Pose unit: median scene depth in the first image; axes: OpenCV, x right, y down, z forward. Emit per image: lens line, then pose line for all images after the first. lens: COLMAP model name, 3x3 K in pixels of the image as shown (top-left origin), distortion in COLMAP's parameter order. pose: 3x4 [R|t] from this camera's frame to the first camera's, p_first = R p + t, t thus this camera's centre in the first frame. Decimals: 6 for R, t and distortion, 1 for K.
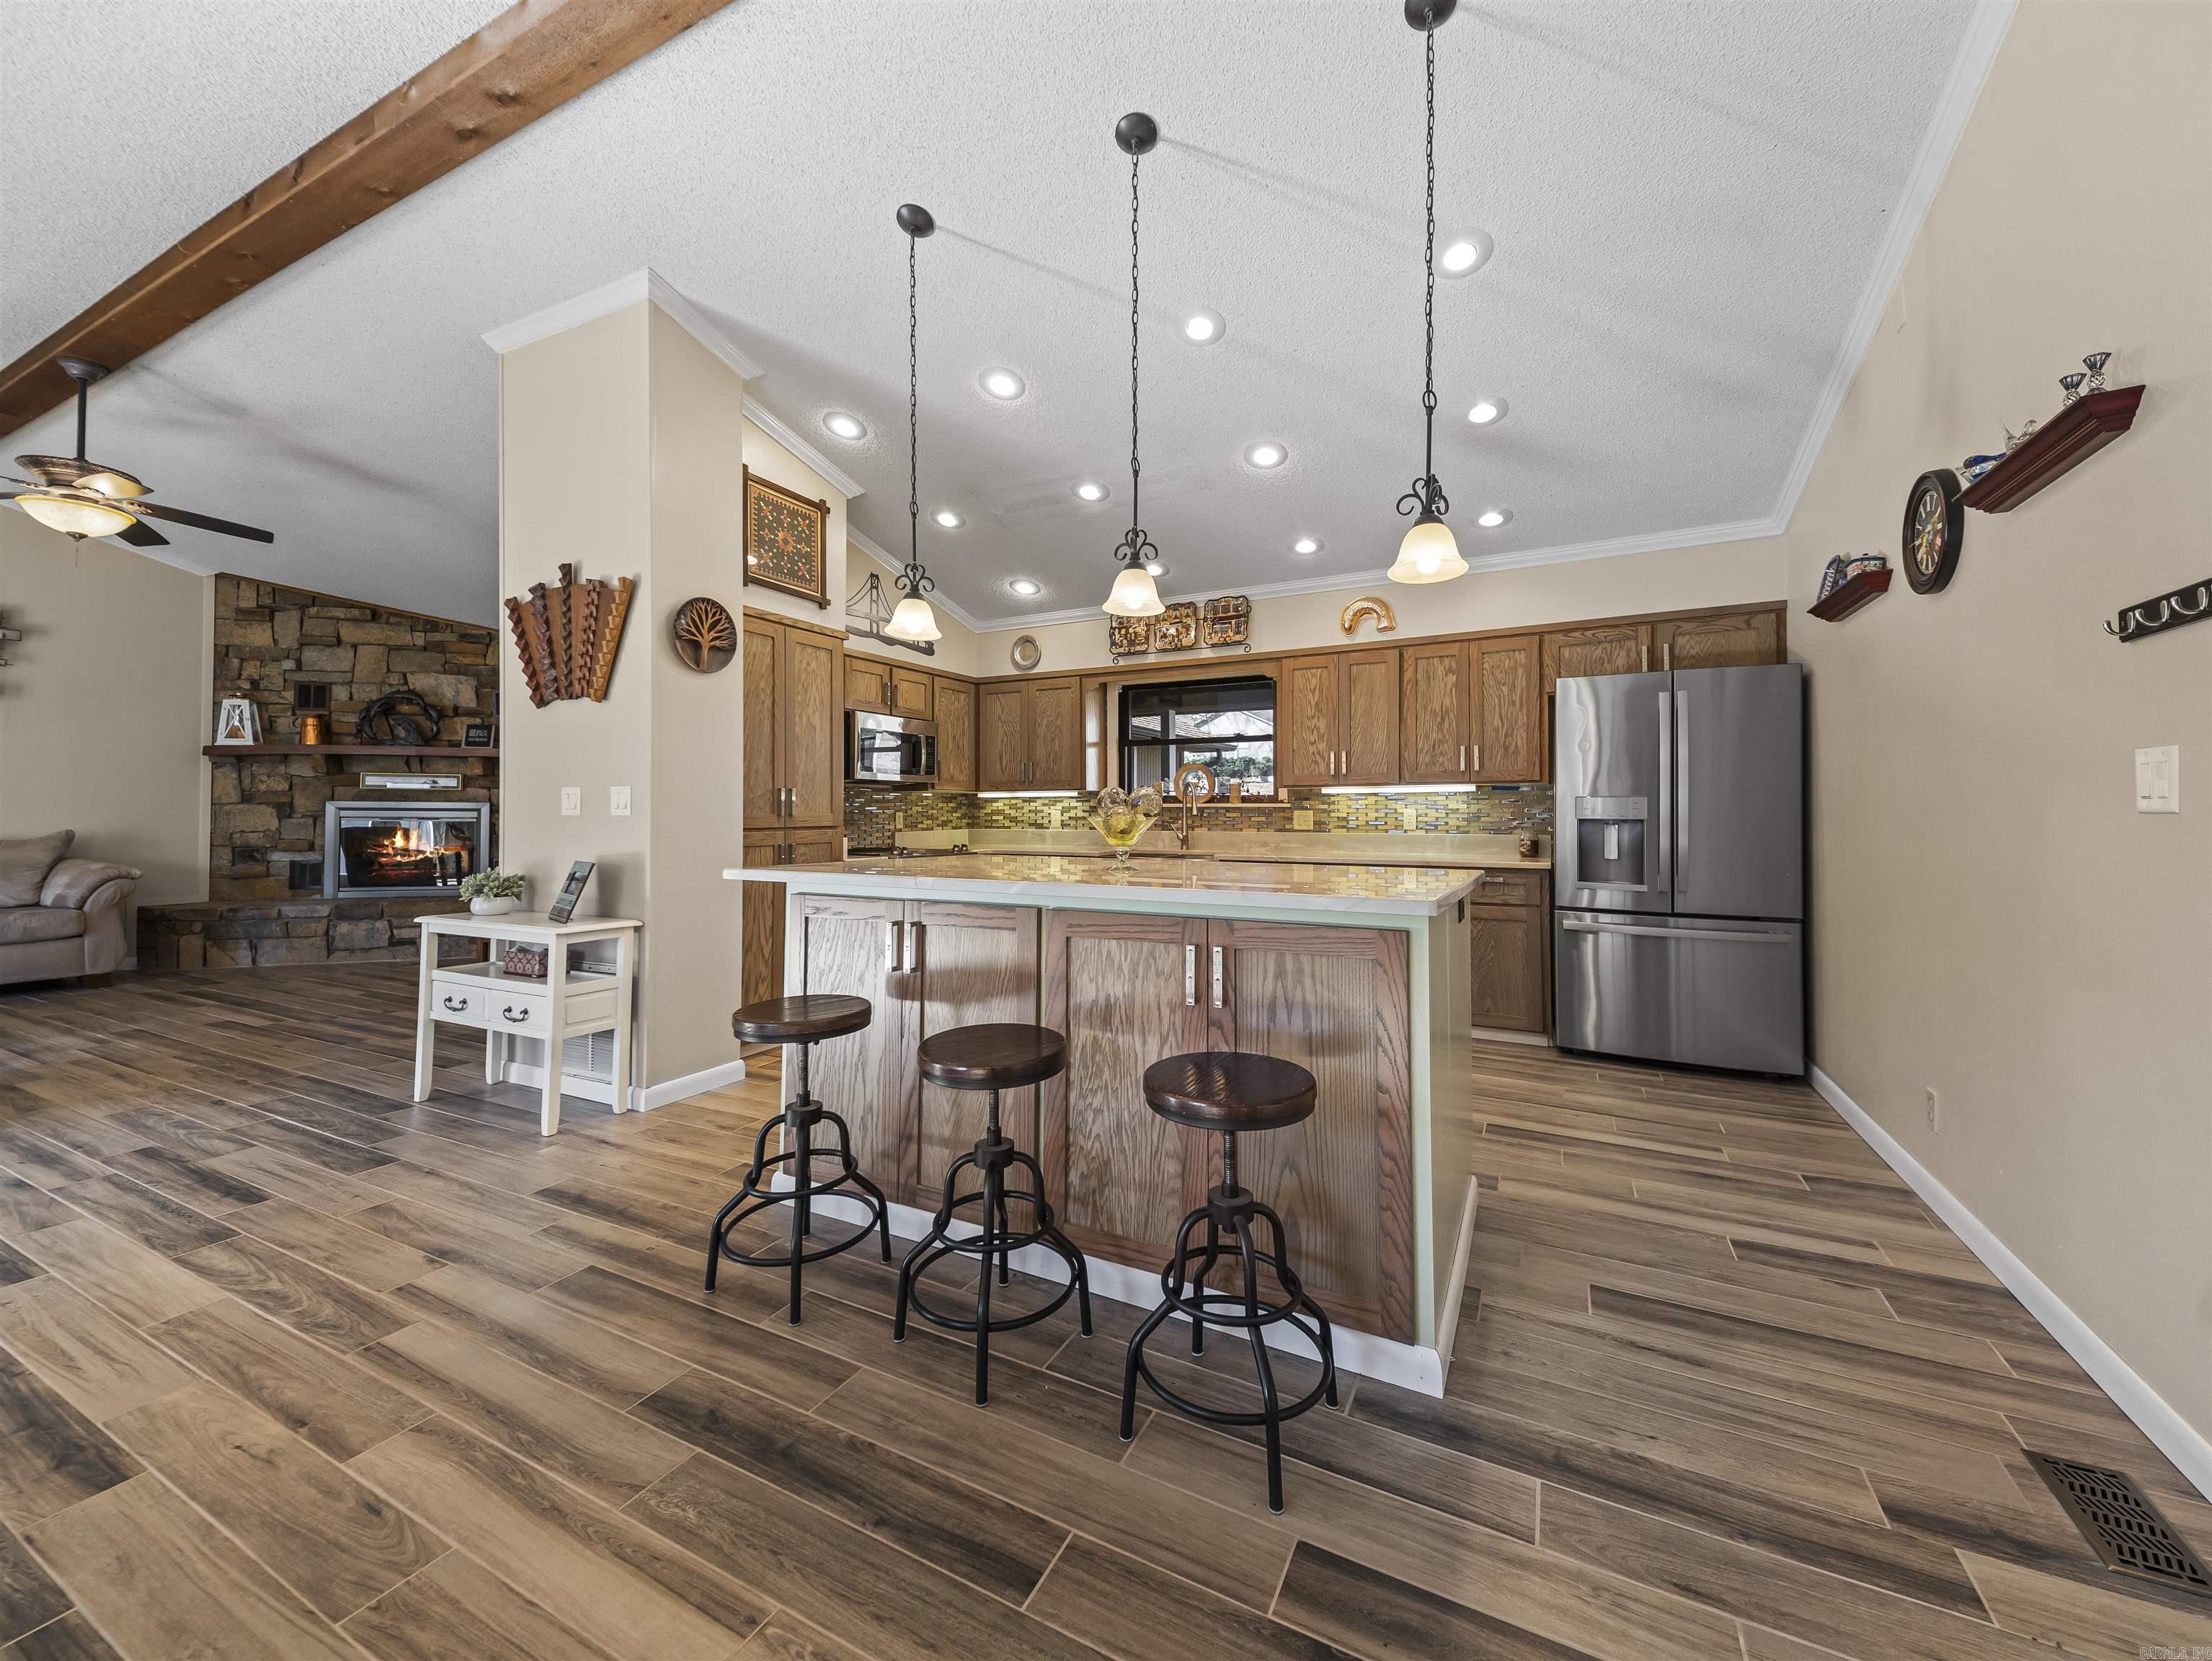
lens RADIAL K [[847.7, 0, 1106.6], [0, 847.7, 791.0], [0, 0, 1]] dist [0.039685, -0.013883]
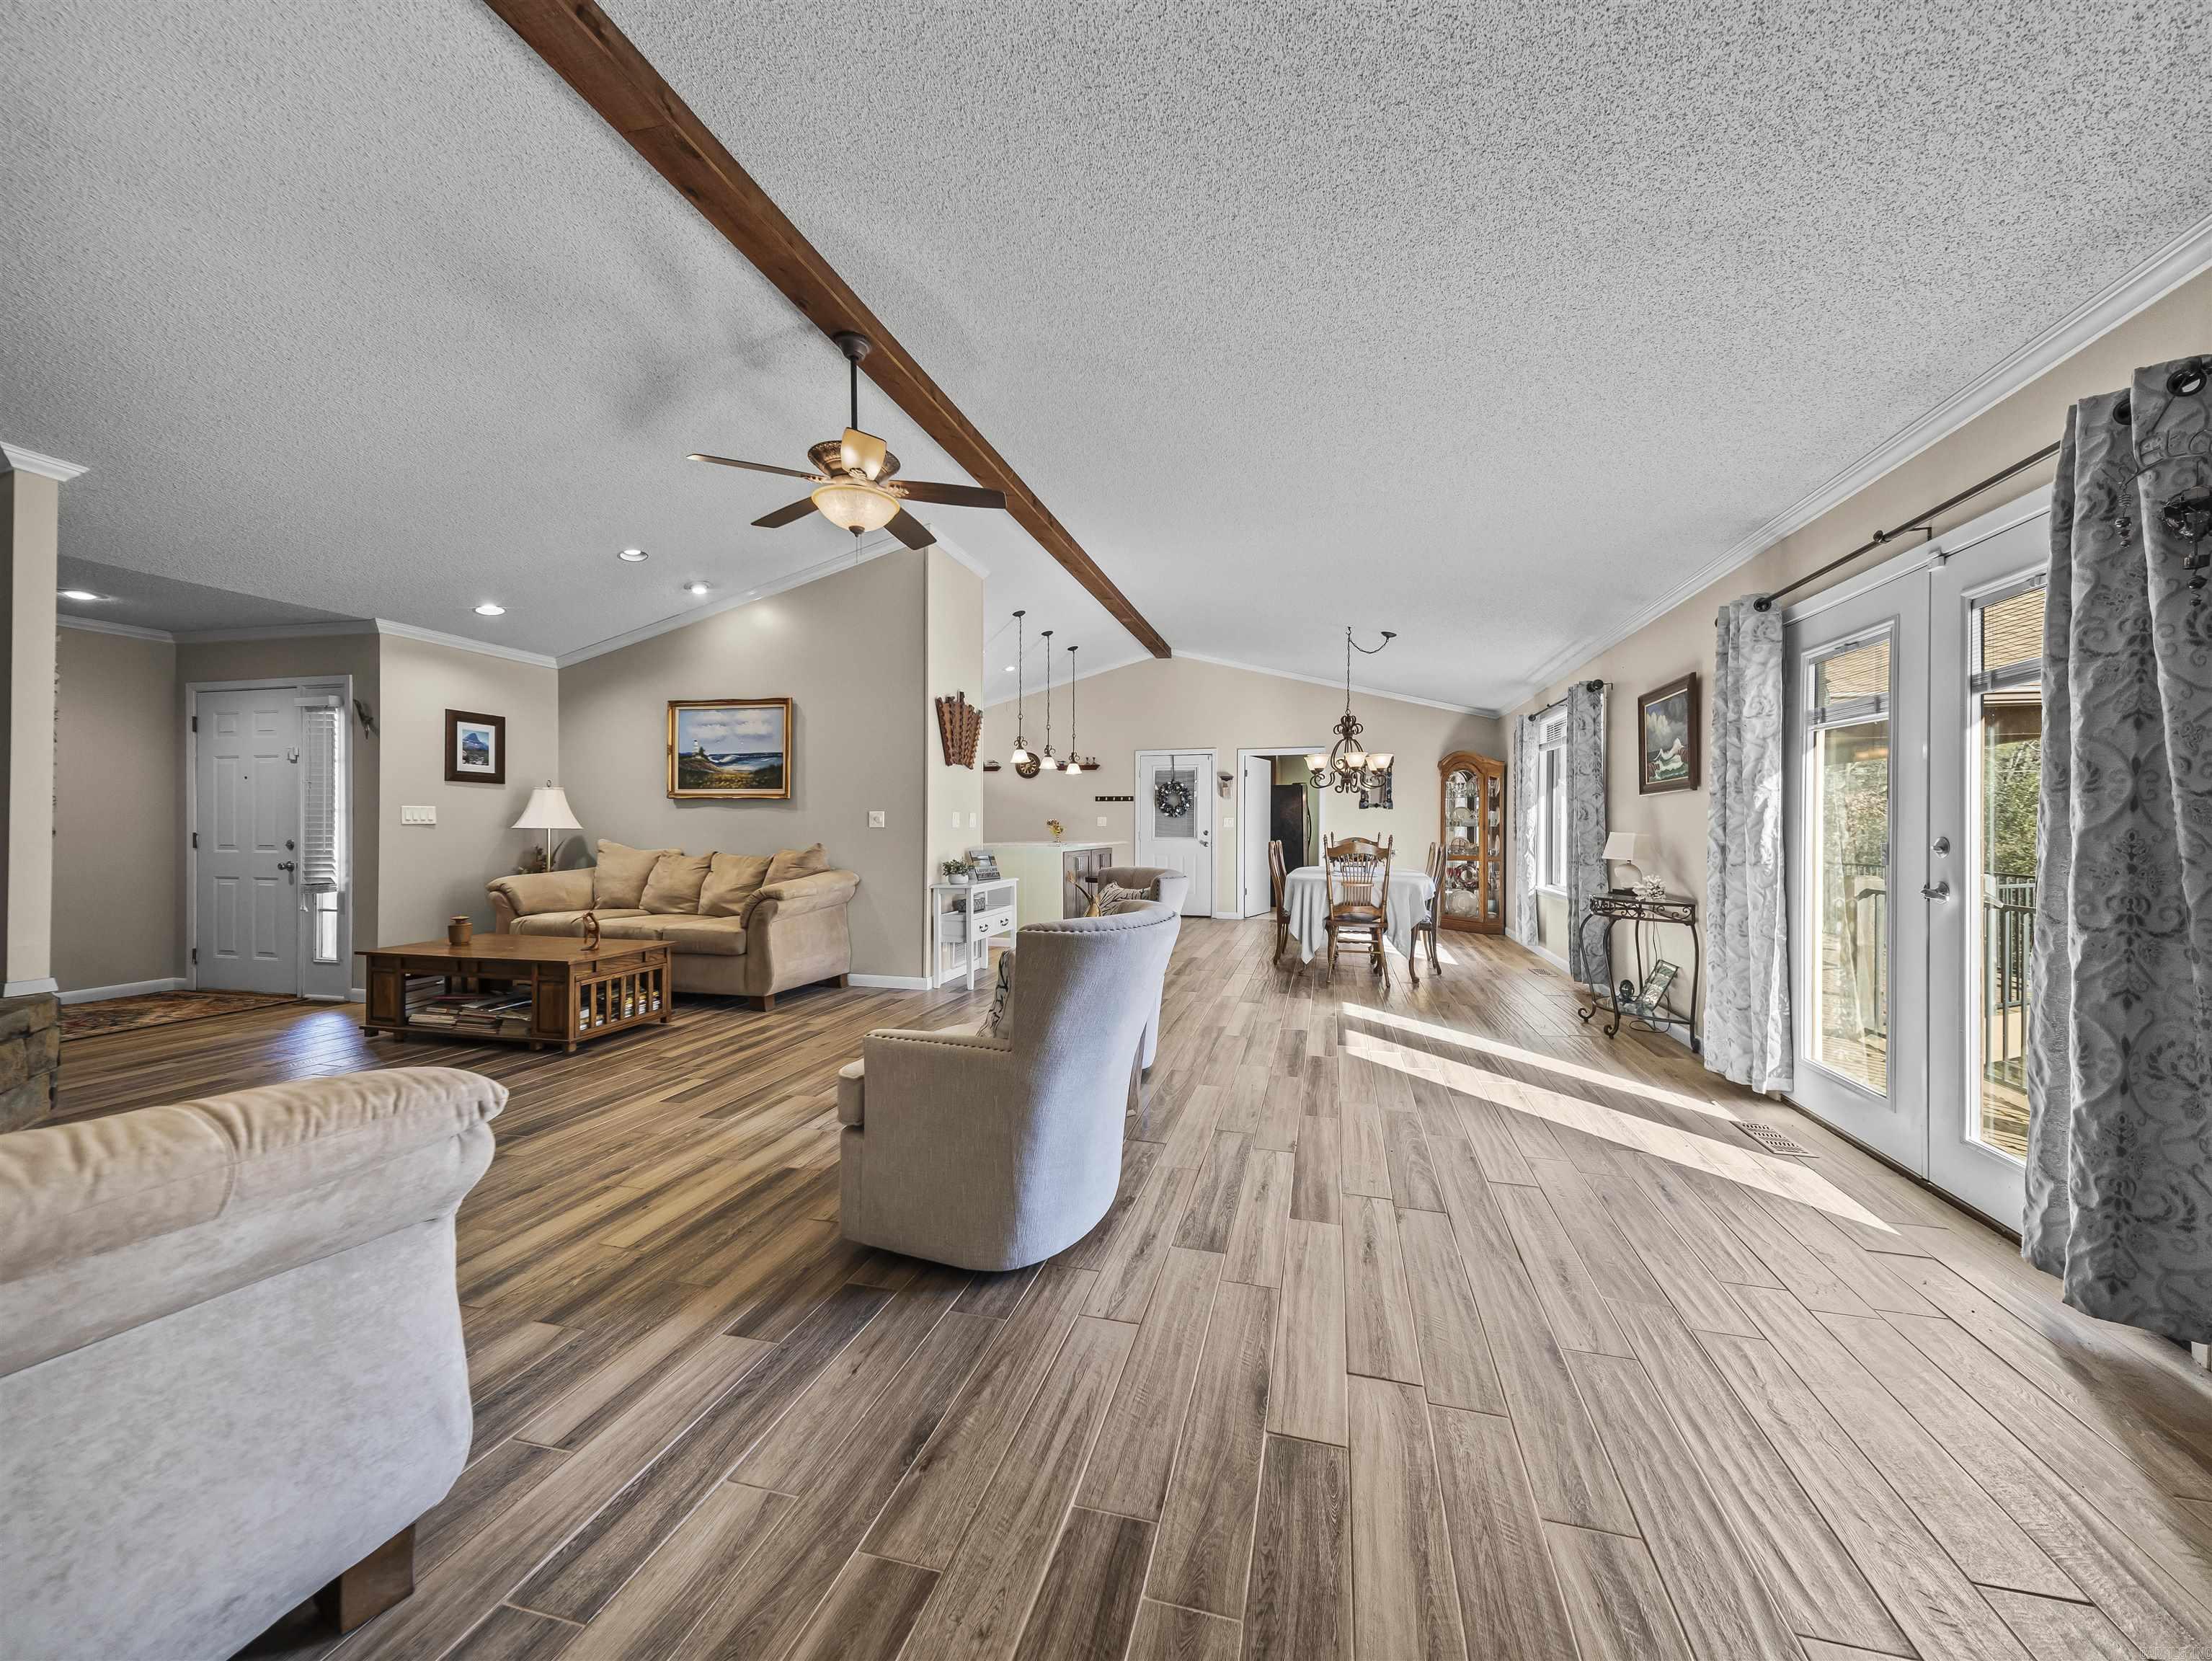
lens RADIAL K [[847.7, 0, 1081.3], [0, 847.7, 825.6], [0, 0, 1]] dist [0.039685, -0.013883]
pose [[-0.173074, -0.002630, 0.984905, -1.228618], [-0.028524, 0.999590, -0.002344, 0.009826], [-0.984496, -0.028499, -0.173078, 0.526588]]
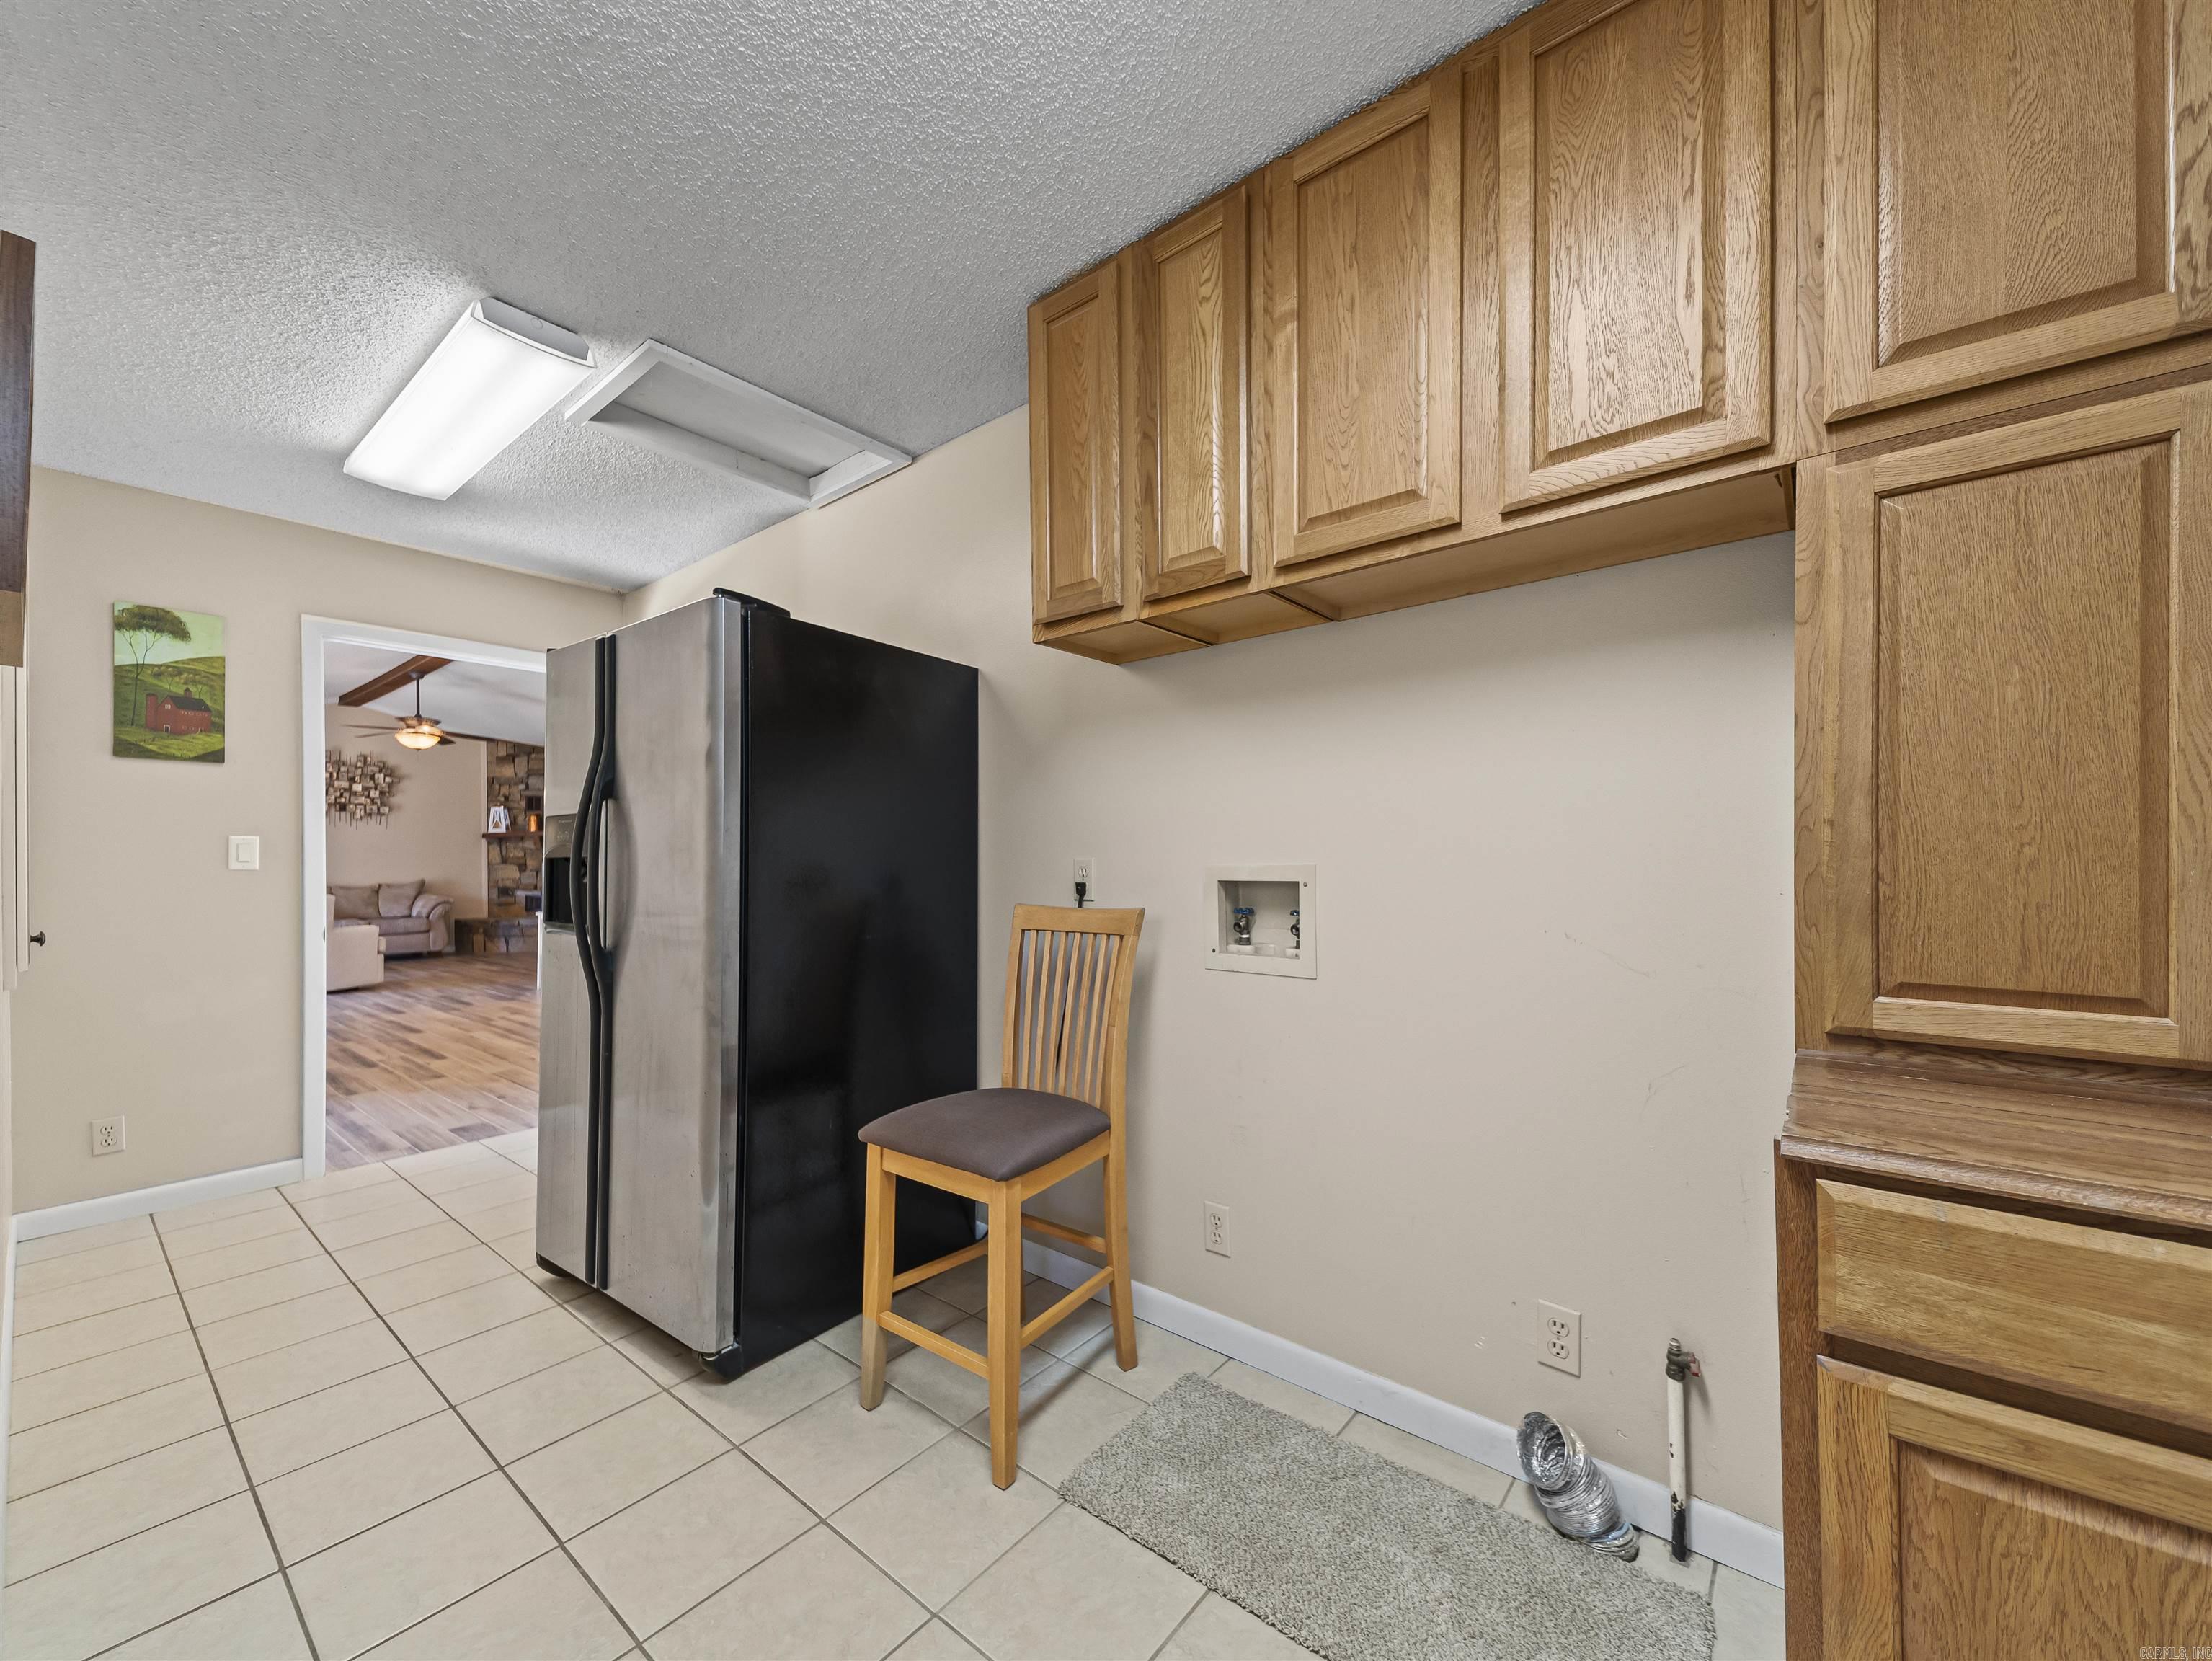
lens RADIAL K [[847.7, 0, 1118.9], [0, 847.7, 851.9], [0, 0, 1]] dist [0.039685, -0.013883]
pose [[0.979297, -0.009778, -0.202191, 0.635205], [0.013307, 0.999782, 0.016099, -0.022694], [0.201989, -0.018456, 0.979214, -0.505498]]
